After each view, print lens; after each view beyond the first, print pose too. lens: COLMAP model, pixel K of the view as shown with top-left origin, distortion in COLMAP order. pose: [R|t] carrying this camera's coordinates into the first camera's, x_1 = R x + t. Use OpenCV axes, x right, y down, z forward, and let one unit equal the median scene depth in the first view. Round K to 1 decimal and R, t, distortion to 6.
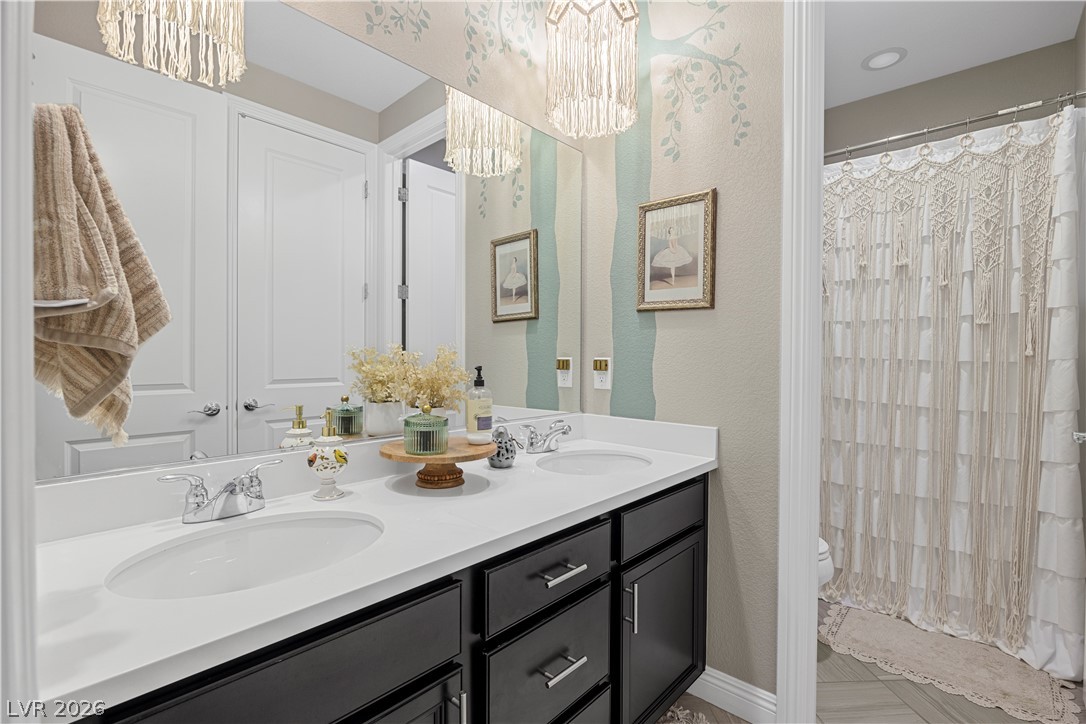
lens RADIAL K [[485.7, 0, 541.2], [0, 485.7, 364.7], [0, 0, 1]] dist [-0.008552, -0.000774]
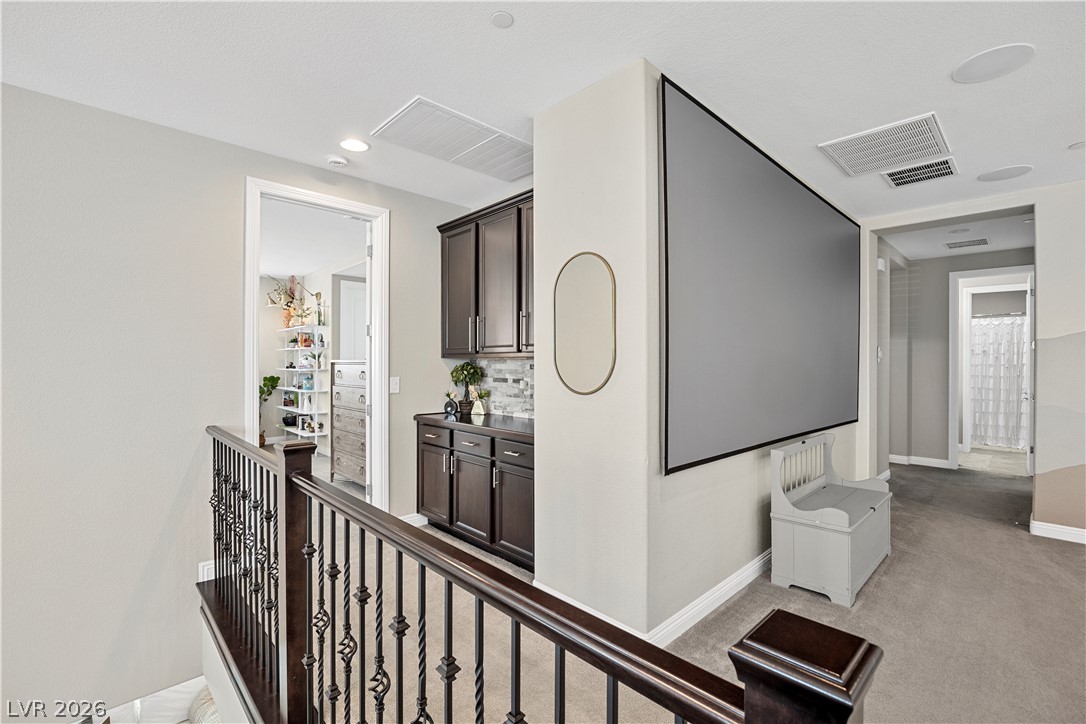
lens RADIAL K [[485.7, 0, 539.5], [0, 485.7, 365.8], [0, 0, 1]] dist [-0.008552, -0.000774]
pose [[0.998132, -0.002278, -0.061046, -2.703345], [0.001775, 0.999964, -0.008282, -0.067416], [0.061062, 0.008159, 0.998101, -3.216248]]
